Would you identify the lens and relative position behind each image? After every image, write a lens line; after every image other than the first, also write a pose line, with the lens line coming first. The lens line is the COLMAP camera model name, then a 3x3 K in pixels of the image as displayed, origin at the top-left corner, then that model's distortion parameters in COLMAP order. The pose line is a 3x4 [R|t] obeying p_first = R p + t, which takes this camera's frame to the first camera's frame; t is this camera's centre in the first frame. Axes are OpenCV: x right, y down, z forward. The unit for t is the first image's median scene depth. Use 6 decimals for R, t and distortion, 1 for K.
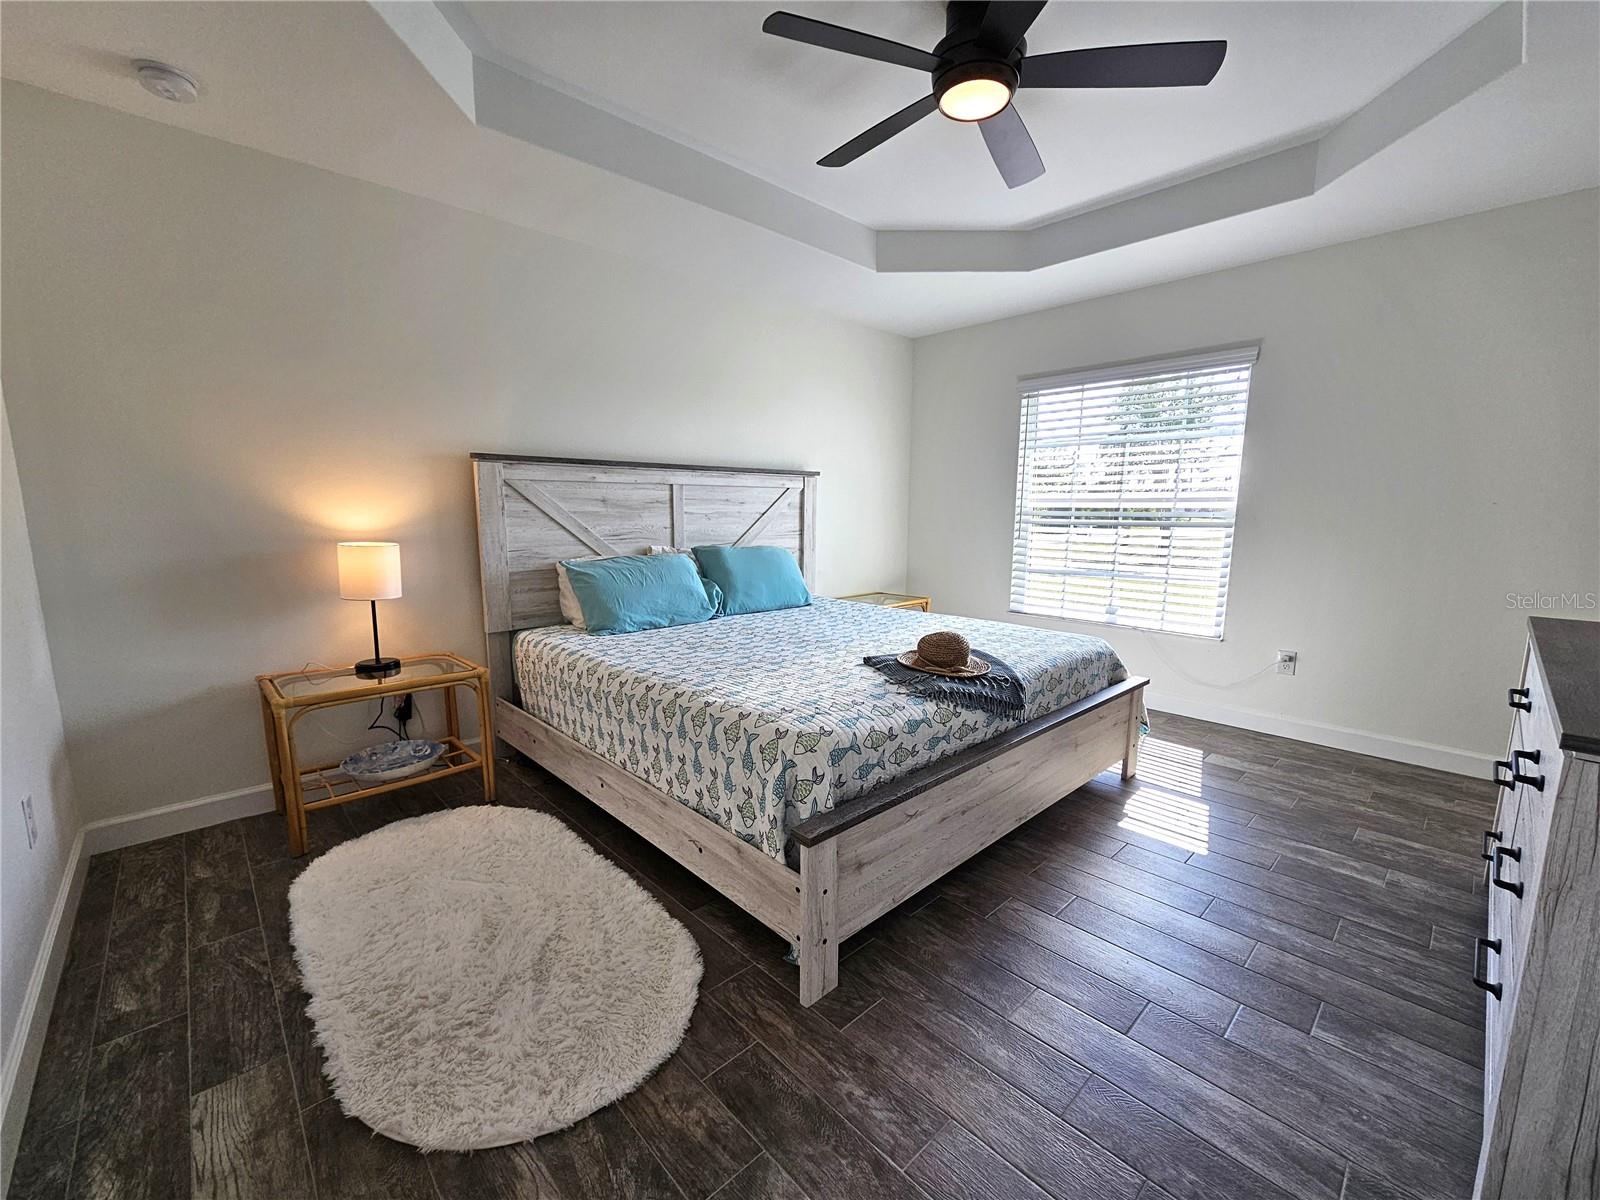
lens RADIAL K [[656.2, 0, 795.8], [0, 656.2, 610.2], [0, 0, 1]] dist [-0.002469, 0.000070]
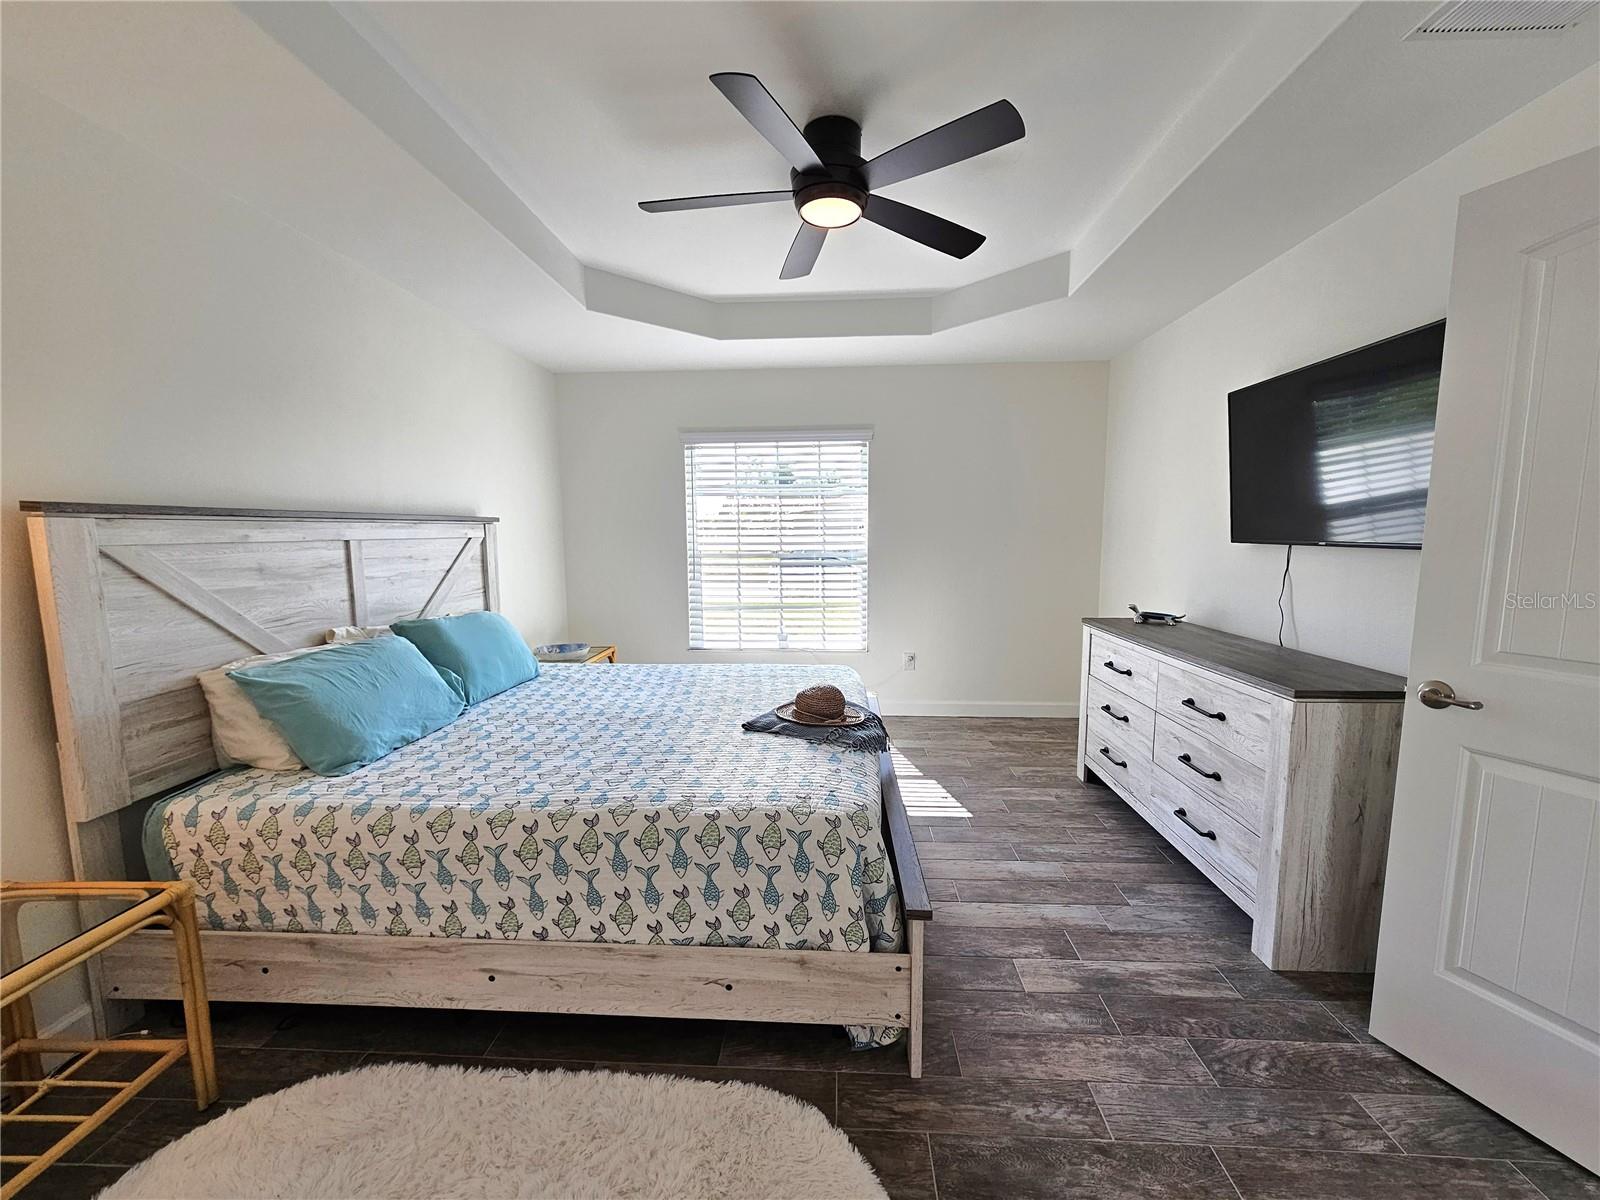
lens RADIAL K [[656.2, 0, 795.8], [0, 656.2, 610.2], [0, 0, 1]] dist [-0.002469, 0.000070]
pose [[0.725588, -0.092997, 0.681817, -0.433932], [0.116549, 0.993119, 0.011426, -0.087561], [-0.678188, 0.071175, 0.731434, 0.191555]]
